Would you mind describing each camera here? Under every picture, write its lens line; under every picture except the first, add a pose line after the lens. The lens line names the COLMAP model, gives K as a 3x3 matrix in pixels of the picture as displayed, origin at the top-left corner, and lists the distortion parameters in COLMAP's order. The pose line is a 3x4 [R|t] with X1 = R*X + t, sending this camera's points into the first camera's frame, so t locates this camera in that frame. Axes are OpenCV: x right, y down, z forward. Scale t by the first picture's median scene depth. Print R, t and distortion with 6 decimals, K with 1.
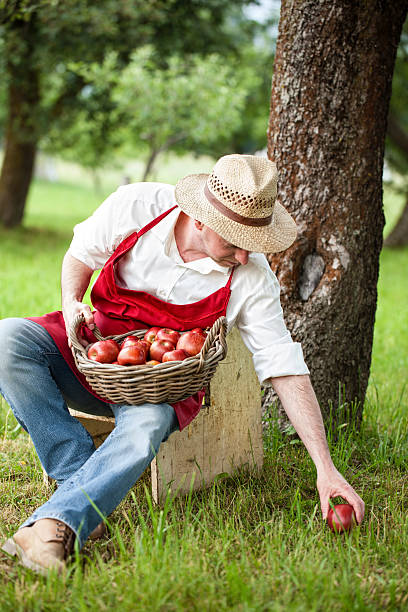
lens RADIAL K [[1745.8, 0, 198.6], [0, 1745.8, 304.7], [0, 0, 1]] dist [0.015466, 0.000000]
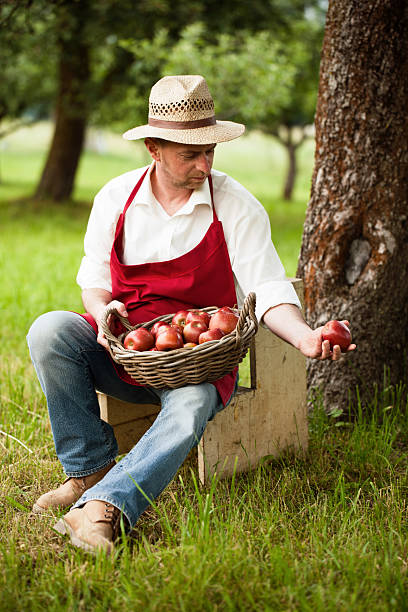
lens RADIAL K [[1745.8, 0, 177.2], [0, 1745.8, 297.5], [0, 0, 1]] dist [0.015466, 0.000000]
pose [[0.999178, 0.006792, -0.039974, 0.000735], [-0.006332, 0.999912, 0.011622, -0.006017], [0.040050, -0.011360, 0.999133, -0.015591]]
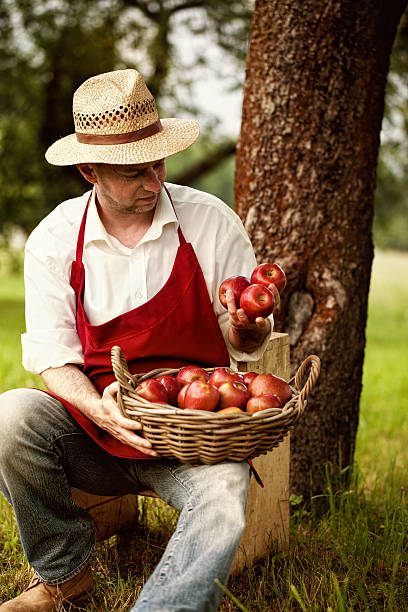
lens RADIAL K [[1745.8, 0, 203.3], [0, 1745.8, 305.4], [0, 0, 1]] dist [0.015466, 0.000000]
pose [[0.976789, 0.010418, 0.213950, -0.163469], [-0.001588, 0.999141, -0.041399, 0.013410], [-0.214197, 0.040099, 0.975967, 0.183488]]
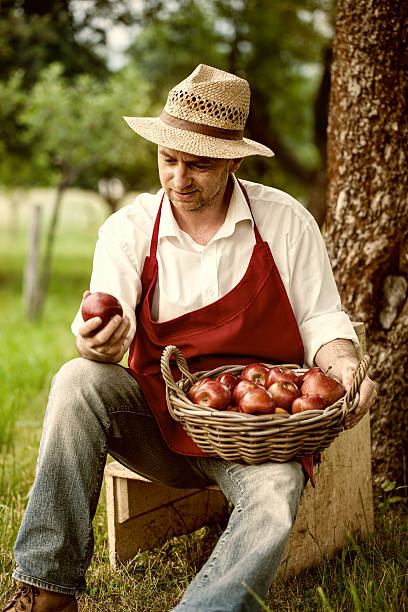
lens RADIAL K [[1745.8, 0, 208.4], [0, 1745.8, 306.0], [0, 0, 1]] dist [0.015466, 0.000000]
pose [[0.995223, -0.030917, 0.092602, -0.102417], [0.032937, 0.999250, -0.020357, 0.000644], [-0.091903, 0.023310, 0.995495, 0.173259]]
